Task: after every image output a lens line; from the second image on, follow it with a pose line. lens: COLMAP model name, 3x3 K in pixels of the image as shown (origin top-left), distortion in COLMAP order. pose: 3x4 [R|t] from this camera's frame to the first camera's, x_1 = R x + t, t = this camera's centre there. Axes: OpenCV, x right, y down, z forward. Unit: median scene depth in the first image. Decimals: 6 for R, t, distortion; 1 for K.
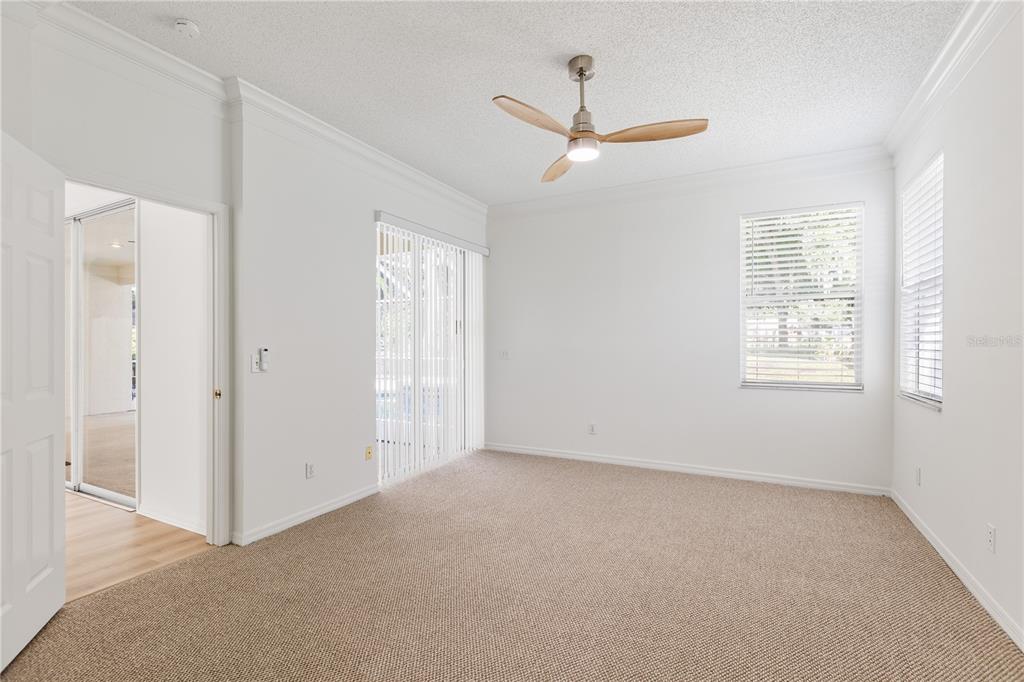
lens RADIAL K [[461.6, 0, 513.8], [0, 461.6, 337.4], [0, 0, 1]] dist [0.001045, -0.000516]
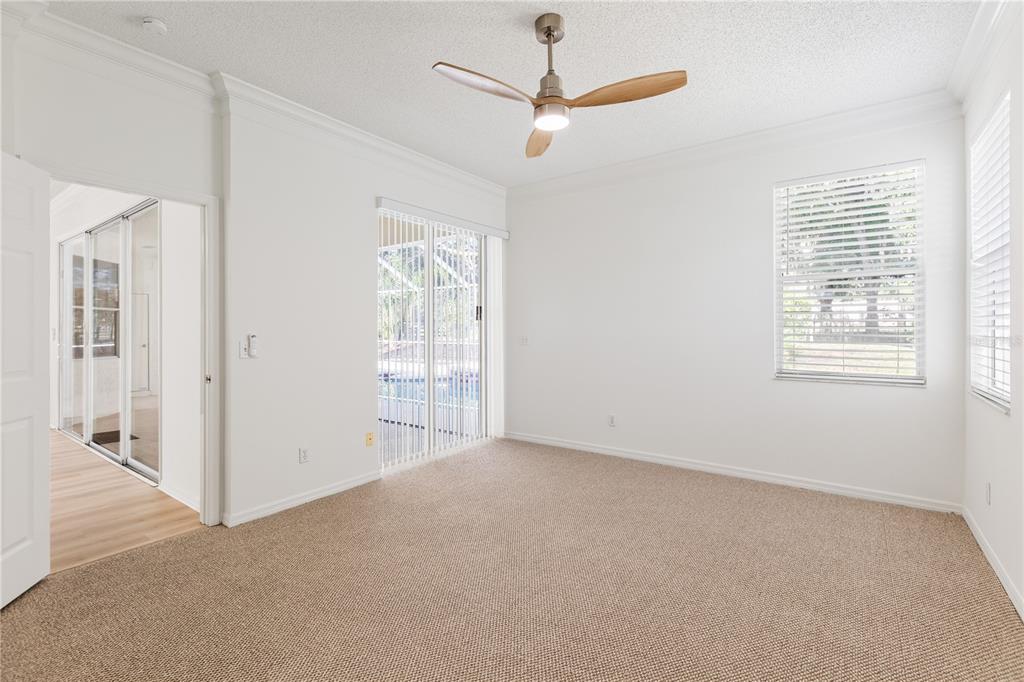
lens RADIAL K [[459.0, 0, 514.0], [0, 459.0, 321.0], [0, 0, 1]] dist [-0.000200, 0.000014]
pose [[0.988269, -0.004074, -0.152671, 0.168251], [0.003660, 0.999989, -0.002990, -0.001666], [0.152682, 0.002397, 0.988273, 0.074325]]
